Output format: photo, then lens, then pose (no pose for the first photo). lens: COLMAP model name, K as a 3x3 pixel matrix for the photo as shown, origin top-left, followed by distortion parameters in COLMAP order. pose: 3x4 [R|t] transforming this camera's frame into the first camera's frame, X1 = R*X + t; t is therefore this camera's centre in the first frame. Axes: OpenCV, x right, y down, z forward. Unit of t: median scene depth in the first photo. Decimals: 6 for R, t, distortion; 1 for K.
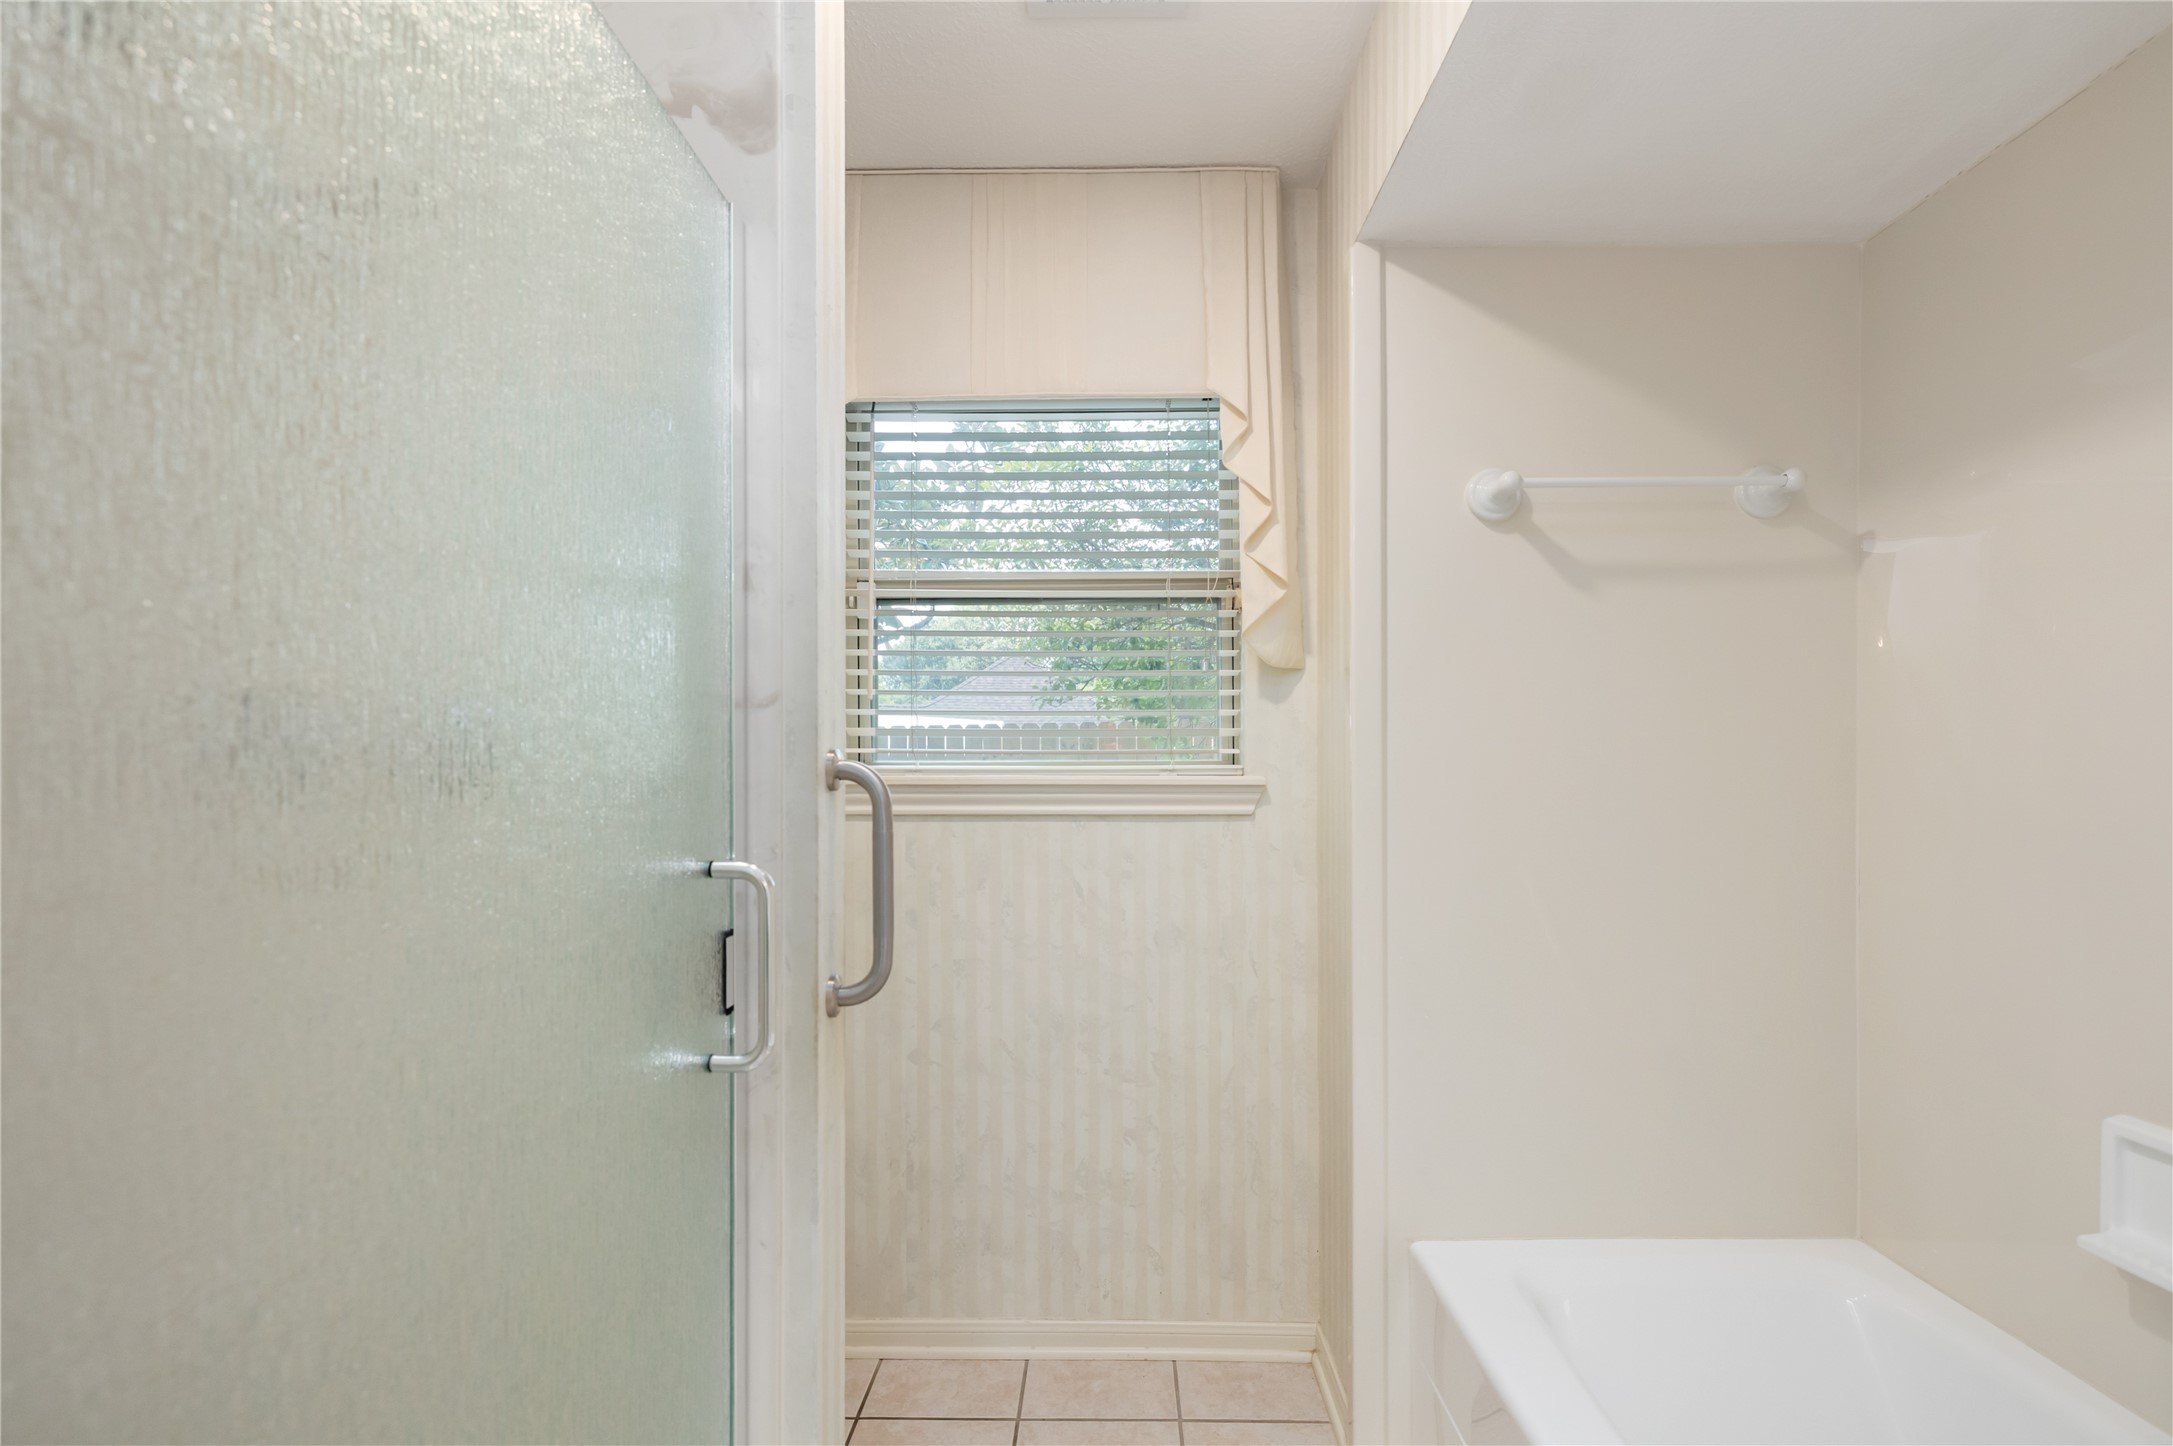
lens RADIAL K [[935.4, 0, 1088.3], [0, 935.4, 771.5], [0, 0, 1]] dist [-0.001180, 0.000463]
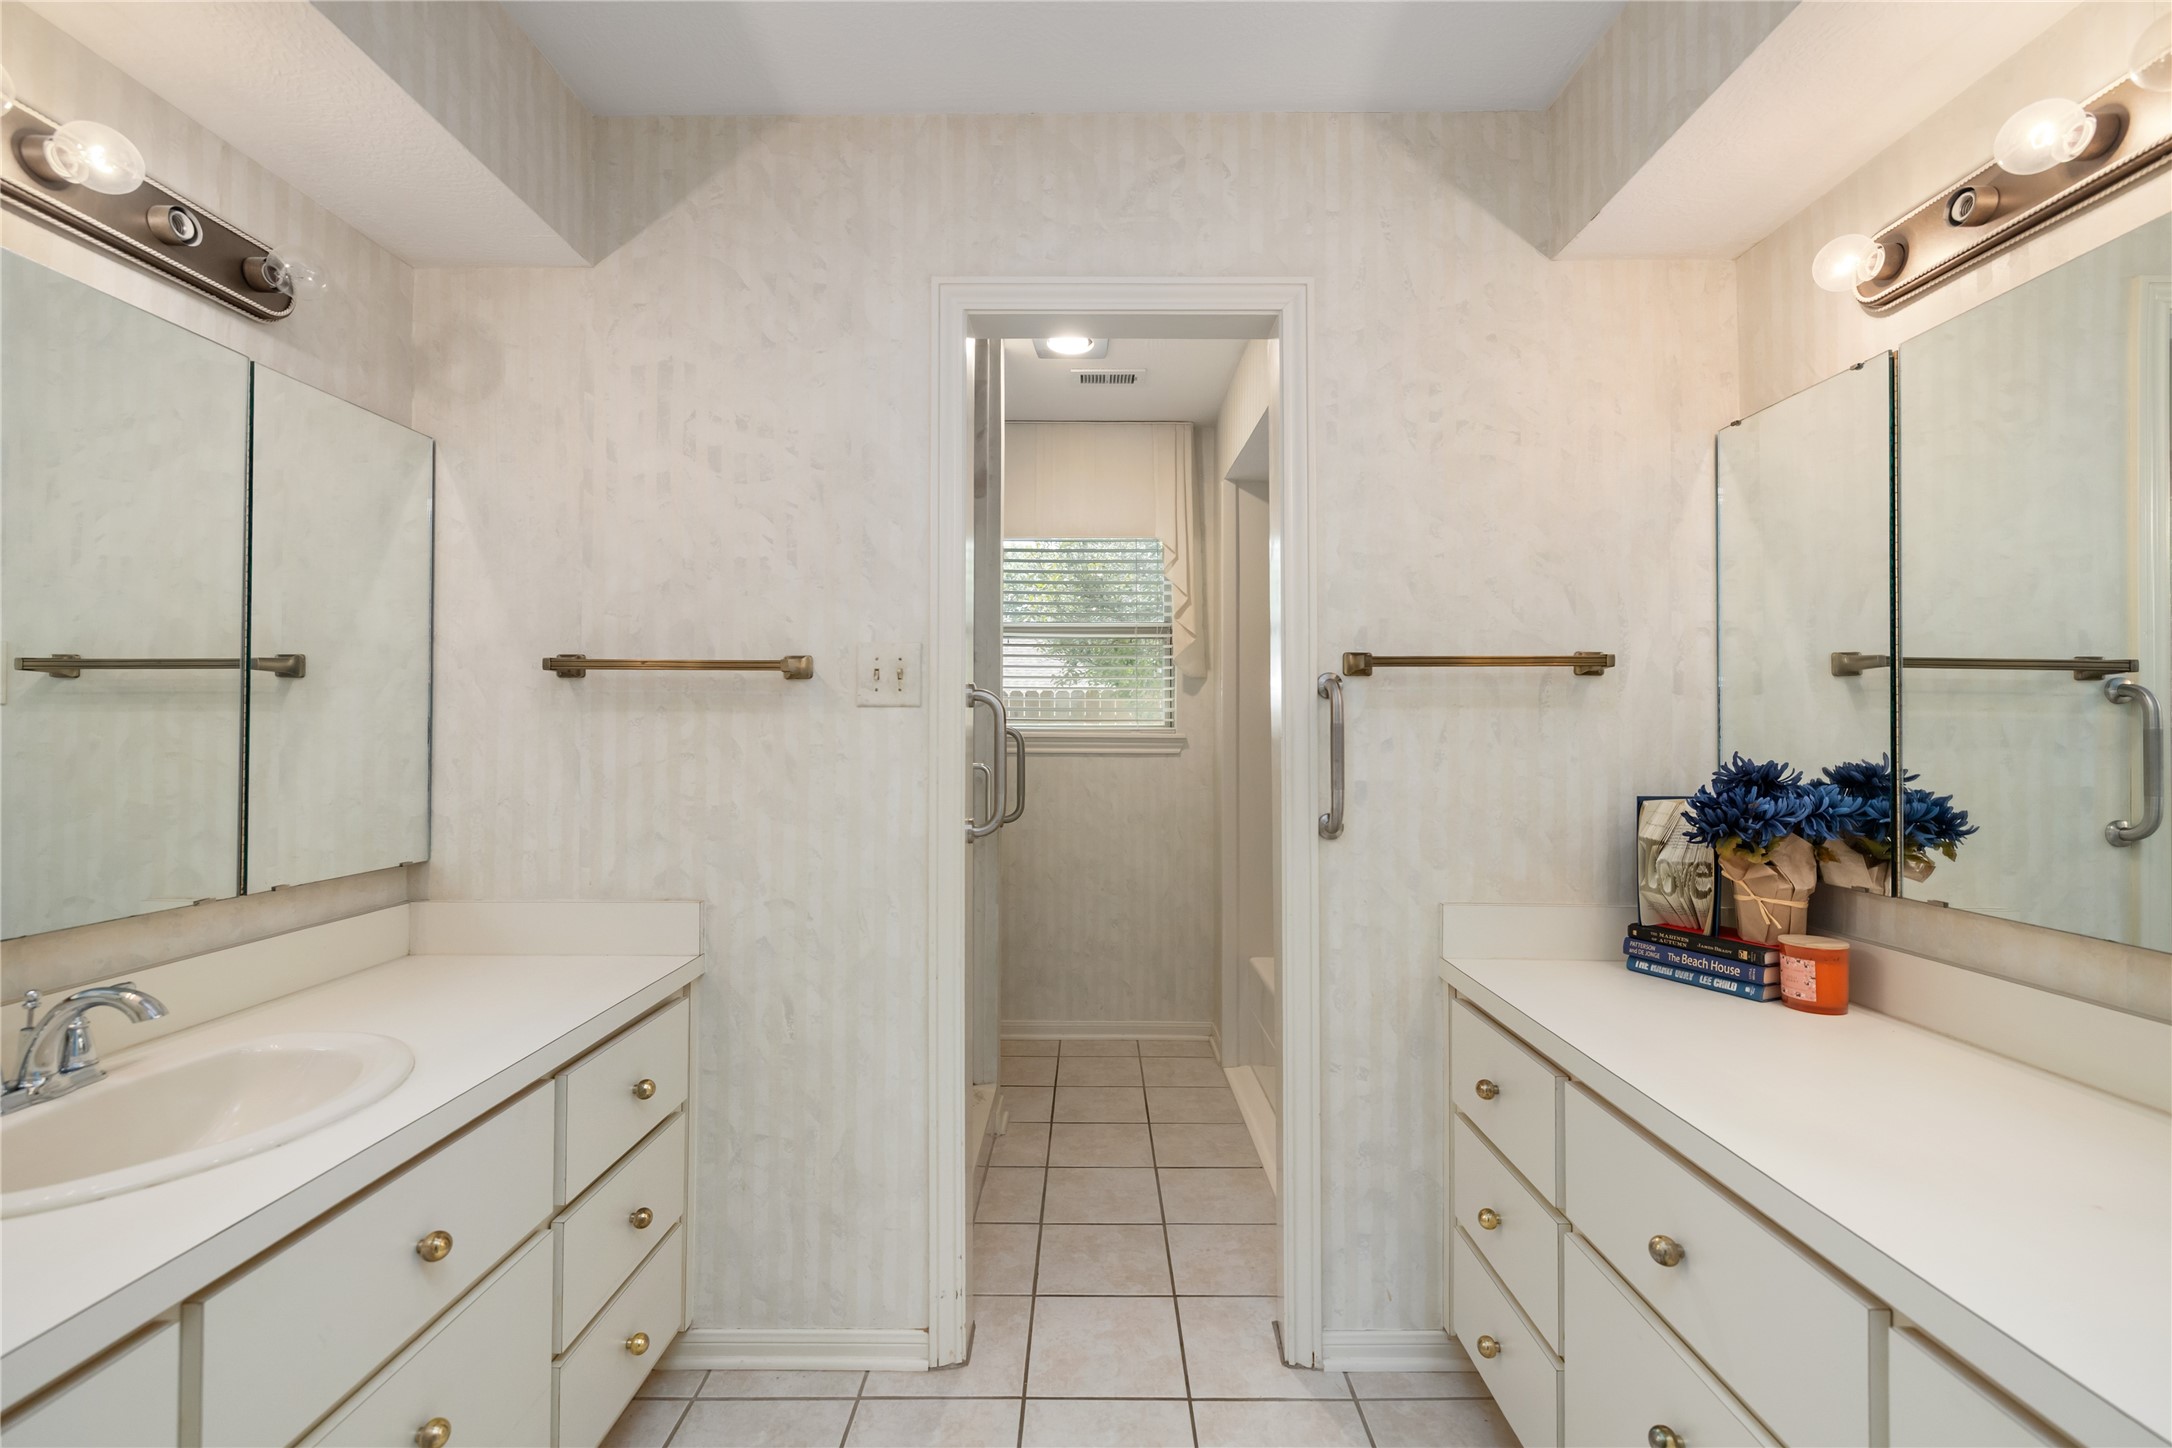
lens RADIAL K [[934.9, 0, 1089.3], [0, 934.9, 721.4], [0, 0, 1]] dist [-0.001180, 0.000463]
pose [[0.999761, 0.003832, 0.021527, -0.049446], [-0.003719, 0.999979, -0.005326, -0.009398], [-0.021547, 0.005244, 0.999754, -0.905252]]
